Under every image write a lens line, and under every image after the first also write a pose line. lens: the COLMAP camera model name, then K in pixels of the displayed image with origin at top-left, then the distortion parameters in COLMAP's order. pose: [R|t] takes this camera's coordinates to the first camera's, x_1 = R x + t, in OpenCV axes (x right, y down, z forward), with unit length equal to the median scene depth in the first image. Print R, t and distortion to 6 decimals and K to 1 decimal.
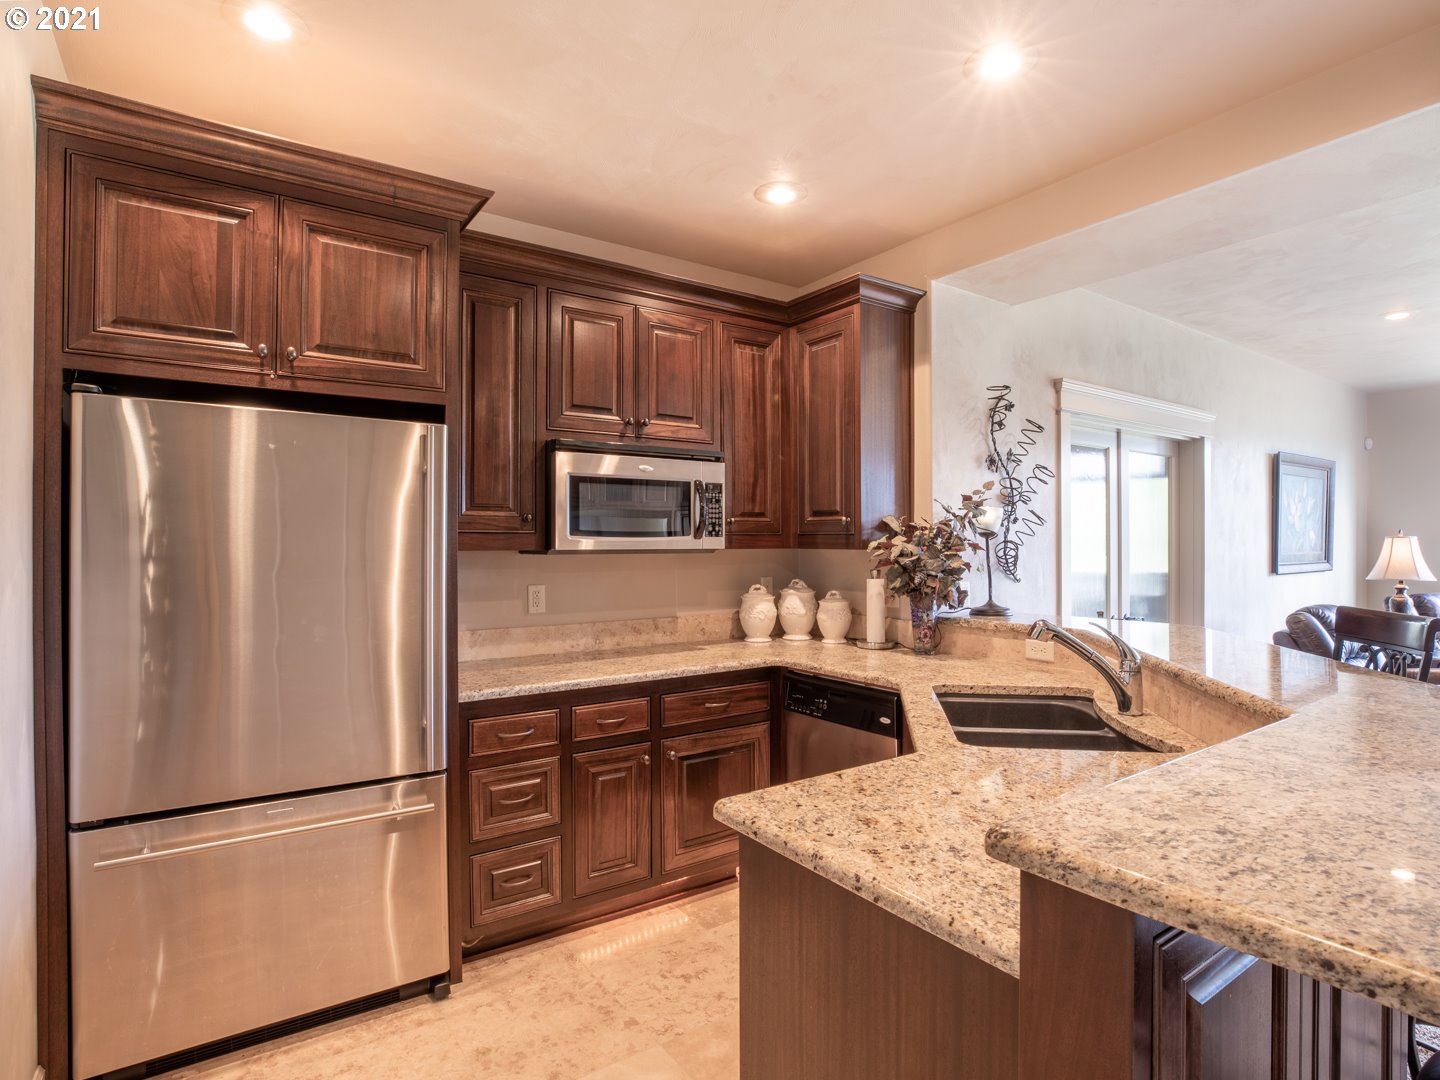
lens RADIAL K [[779.5, 0, 743.6], [0, 779.5, 541.7], [0, 0, 1]] dist [-0.002848, 0.000243]
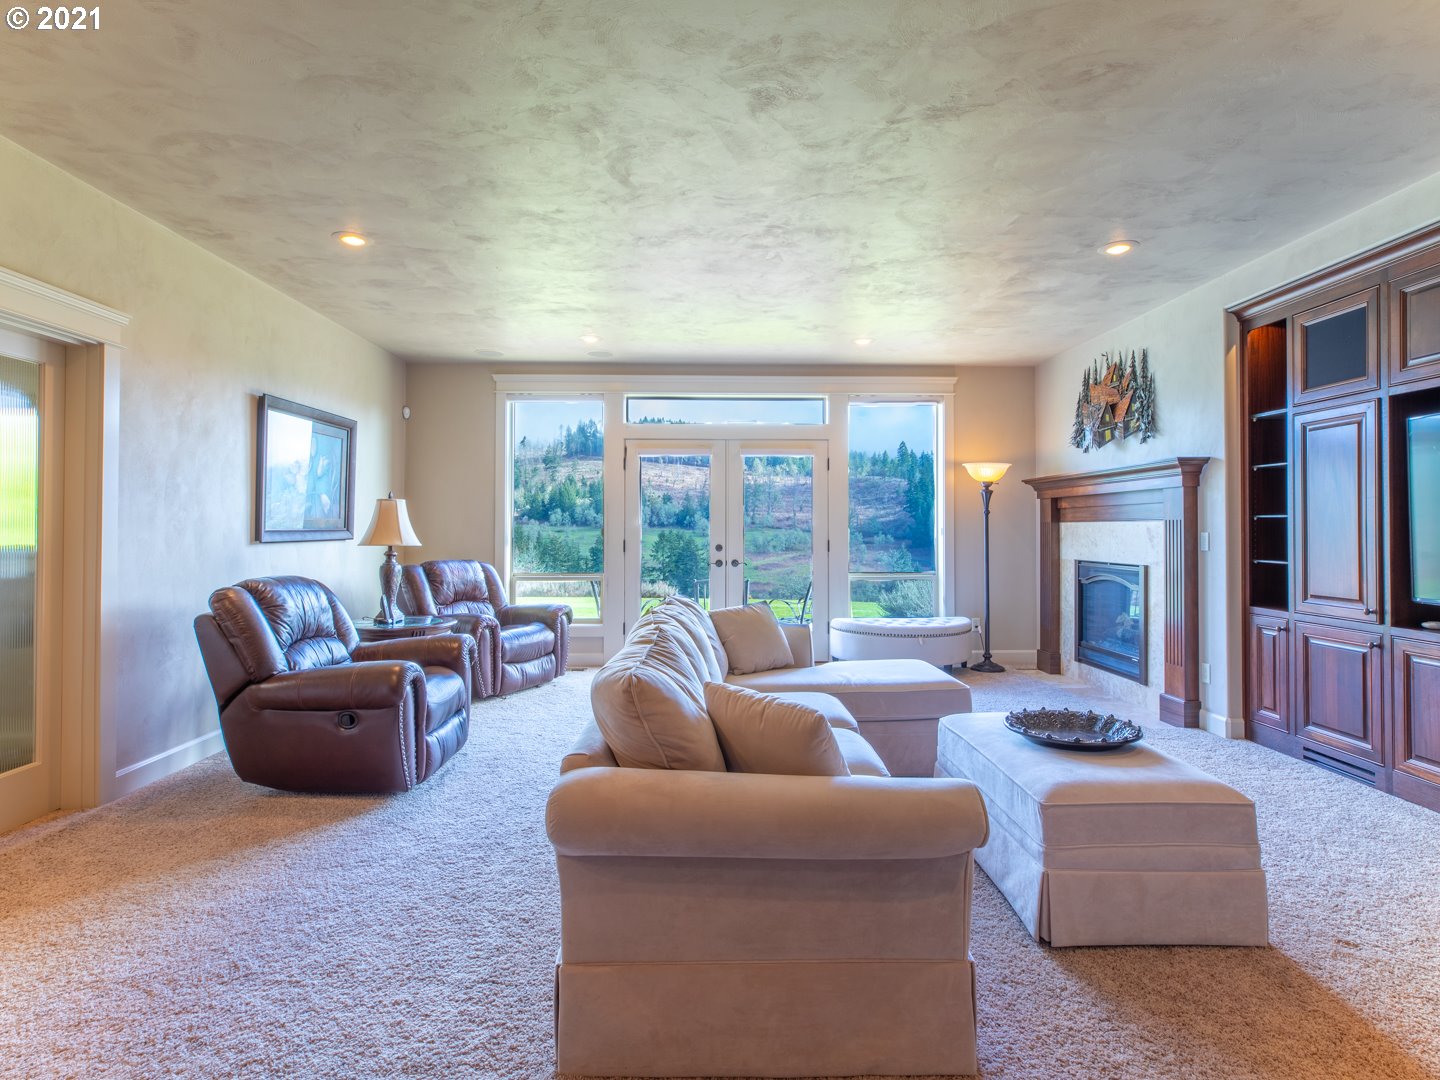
lens RADIAL K [[779.5, 0, 743.6], [0, 779.5, 541.7], [0, 0, 1]] dist [-0.002848, 0.000243]
pose [[0.553877, -0.015343, 0.832457, 0.285290], [-0.002272, 0.999799, 0.019939, 0.022778], [-0.832595, -0.012935, 0.553731, 0.124490]]
